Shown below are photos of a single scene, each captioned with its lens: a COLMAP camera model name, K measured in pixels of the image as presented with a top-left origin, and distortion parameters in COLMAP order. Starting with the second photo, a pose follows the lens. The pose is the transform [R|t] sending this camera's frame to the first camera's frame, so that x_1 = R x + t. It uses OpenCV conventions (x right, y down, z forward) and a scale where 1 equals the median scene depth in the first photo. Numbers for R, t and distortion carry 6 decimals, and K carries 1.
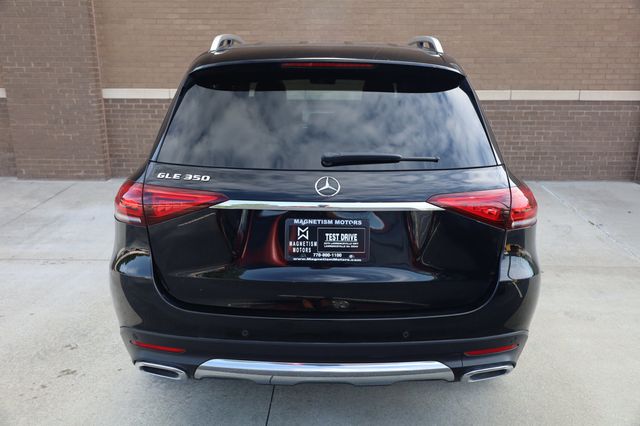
lens RADIAL K [[561.1, 0, 316.3], [0, 561.1, 211.4], [0, 0, 1]] dist [-0.000080, -0.007749]
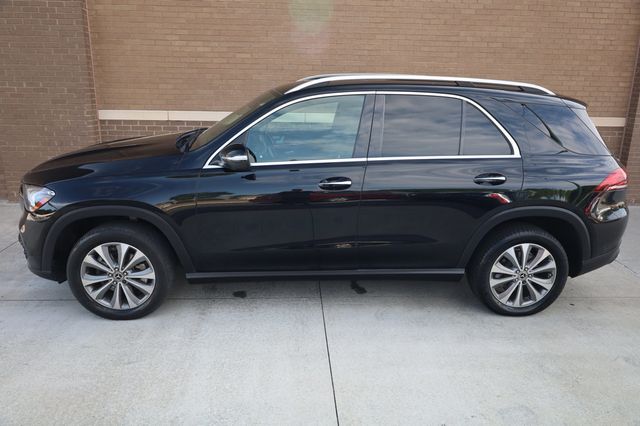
lens RADIAL K [[484.4, 0, 316.6], [0, 484.4, 212.7], [0, 0, 1]] dist [-0.013596, 0.005014]
pose [[0.997073, -0.005063, 0.076287, -0.068390], [0.005687, 0.999952, -0.007968, -0.031006], [-0.076243, 0.008378, 0.997054, 0.134519]]
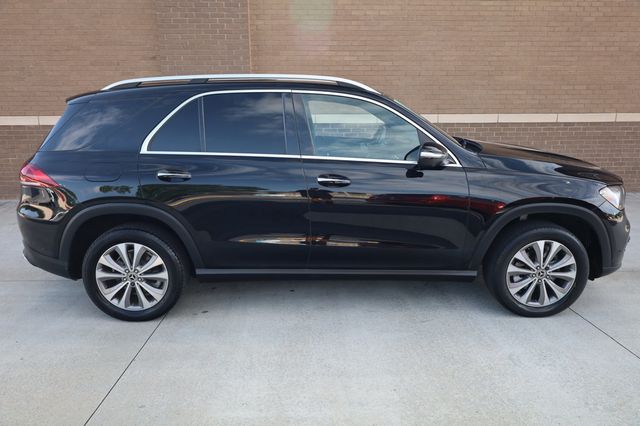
lens RADIAL K [[484.4, 0, 315.1], [0, 484.4, 219.0], [0, 0, 1]] dist [-0.013596, 0.005014]
pose [[0.998848, -0.017762, 0.044575, -0.319962], [0.017744, 0.999842, 0.000794, -0.012891], [-0.044582, -0.000002, 0.999006, 0.048602]]
